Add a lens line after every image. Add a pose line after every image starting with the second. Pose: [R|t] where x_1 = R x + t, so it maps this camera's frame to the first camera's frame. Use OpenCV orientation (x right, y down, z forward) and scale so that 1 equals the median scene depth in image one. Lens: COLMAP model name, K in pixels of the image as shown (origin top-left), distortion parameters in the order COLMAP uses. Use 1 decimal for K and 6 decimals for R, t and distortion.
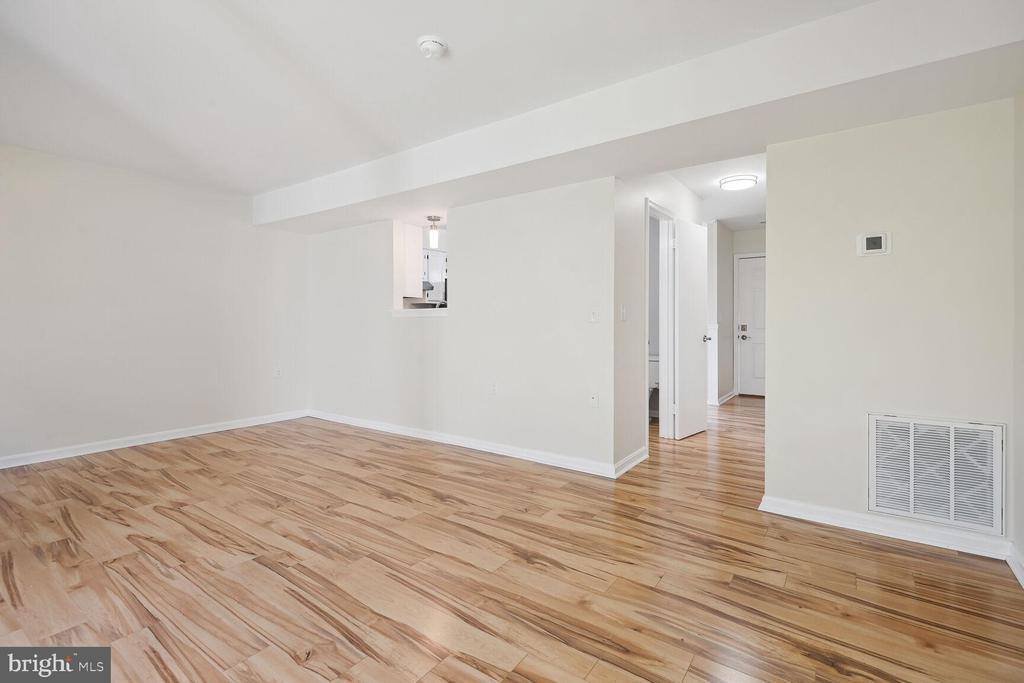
lens RADIAL K [[480.4, 0, 515.8], [0, 480.4, 315.1], [0, 0, 1]] dist [0.000597, -0.010001]
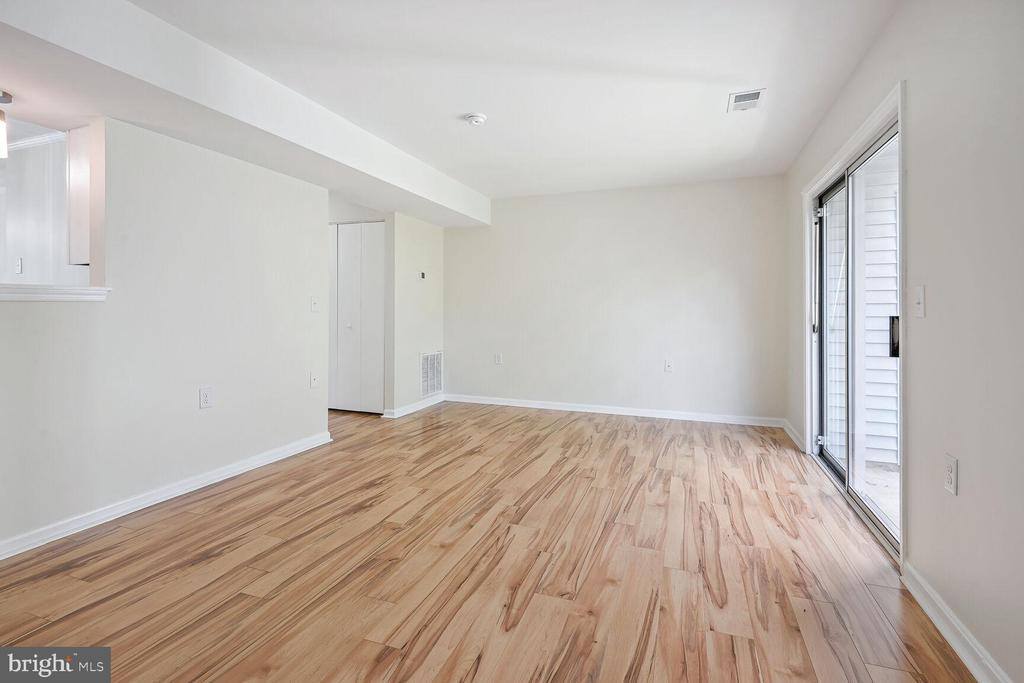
lens RADIAL K [[480.4, 0, 515.8], [0, 480.4, 315.1], [0, 0, 1]] dist [0.000597, -0.010001]
pose [[-0.262463, -0.012958, 0.964855, -1.417211], [-0.008999, 0.999899, 0.010981, 0.000803], [-0.964900, -0.005800, -0.262553, 1.127435]]
